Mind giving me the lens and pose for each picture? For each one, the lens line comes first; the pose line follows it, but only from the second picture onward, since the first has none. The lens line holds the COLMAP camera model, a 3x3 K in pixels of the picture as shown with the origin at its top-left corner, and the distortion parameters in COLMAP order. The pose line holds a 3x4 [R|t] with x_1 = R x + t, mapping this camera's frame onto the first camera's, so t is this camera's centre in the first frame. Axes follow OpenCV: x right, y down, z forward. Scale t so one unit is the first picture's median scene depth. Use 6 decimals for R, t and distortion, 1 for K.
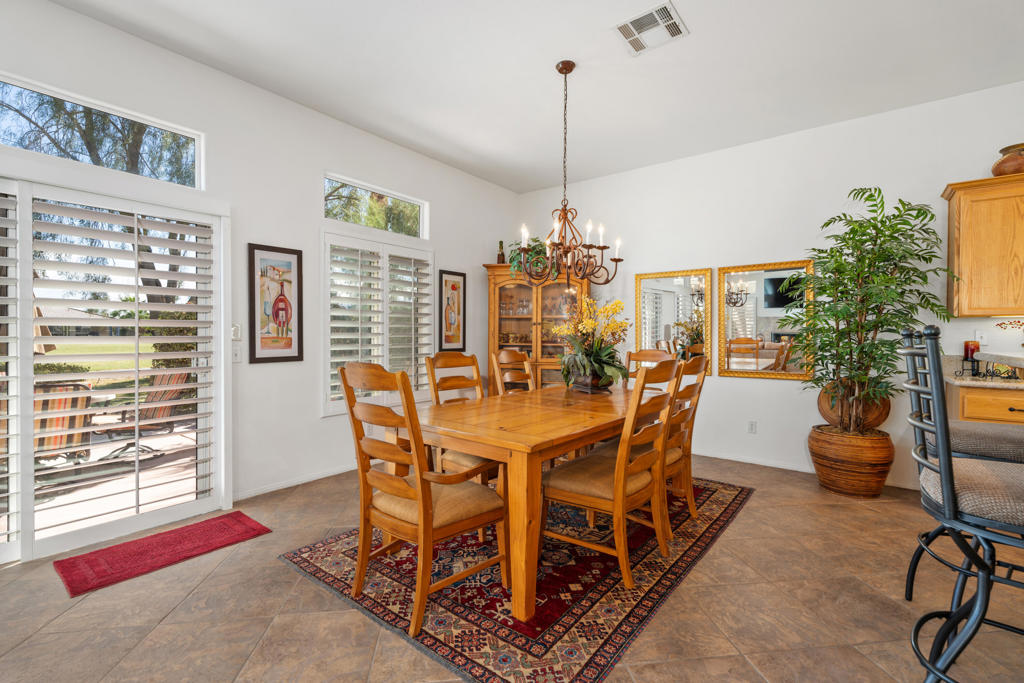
lens RADIAL K [[456.2, 0, 513.2], [0, 456.2, 338.9], [0, 0, 1]] dist [0.026026, 0.001671]
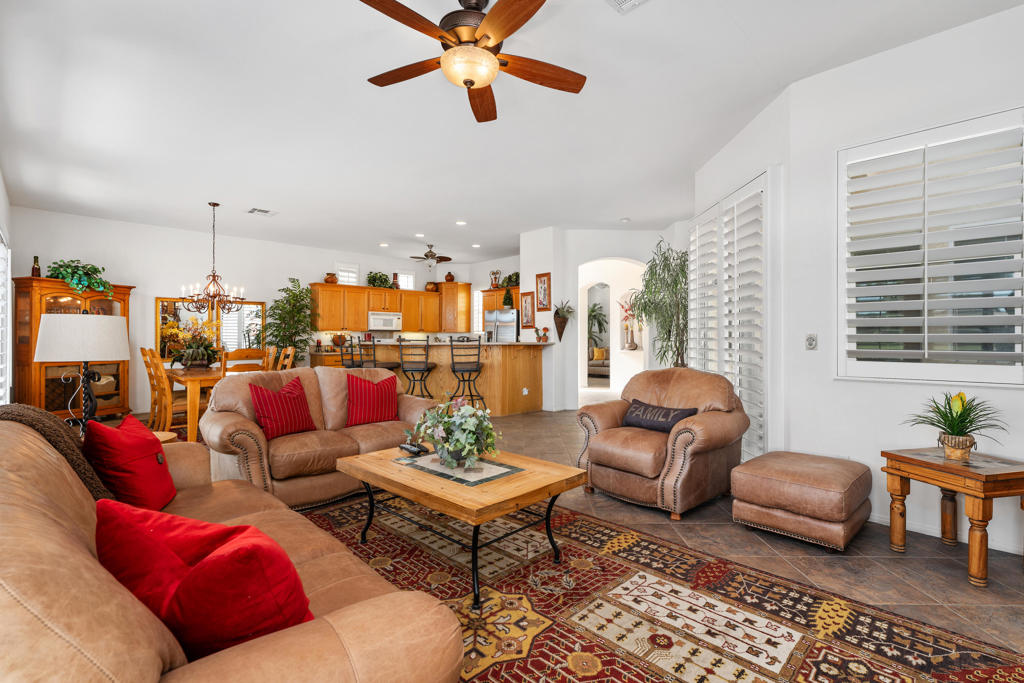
lens RADIAL K [[456.2, 0, 502.2], [0, 456.2, 337.6], [0, 0, 1]] dist [0.026026, 0.001671]
pose [[0.160688, -0.008943, 0.986965, -1.607536], [0.012251, 0.999900, 0.007065, -0.010264], [-0.986929, 0.010956, 0.160781, -0.537338]]
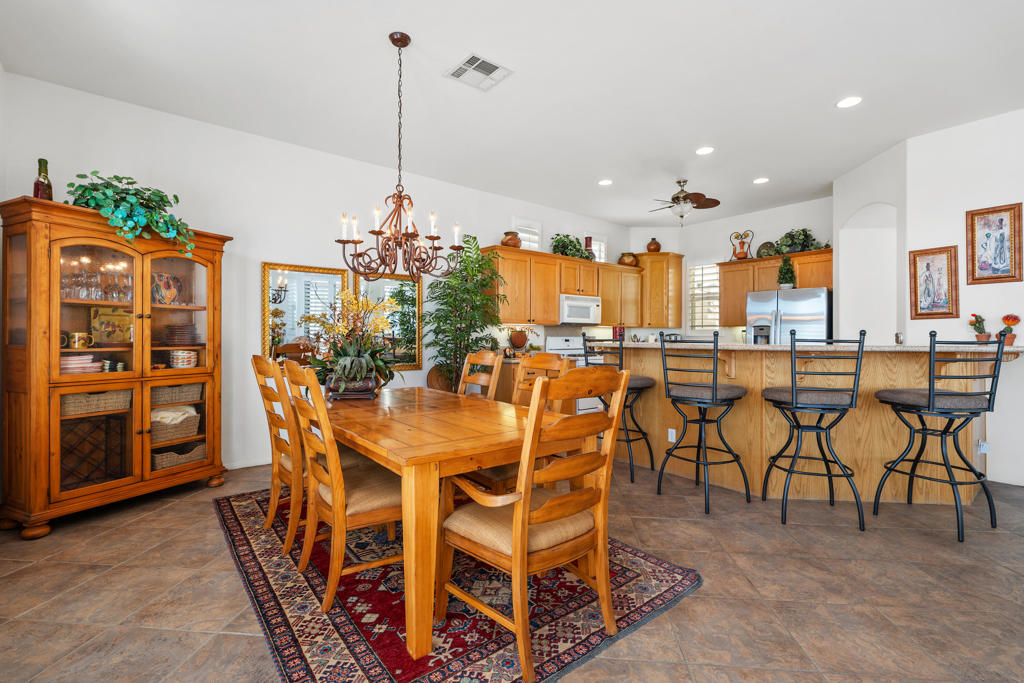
lens RADIAL K [[456.2, 0, 516.0], [0, 456.2, 339.4], [0, 0, 1]] dist [0.026026, 0.001671]
pose [[0.239510, -0.016647, 0.970751, -0.693674], [0.008021, 0.999853, 0.015167, -0.011477], [-0.970861, 0.004154, 0.239608, 0.537623]]
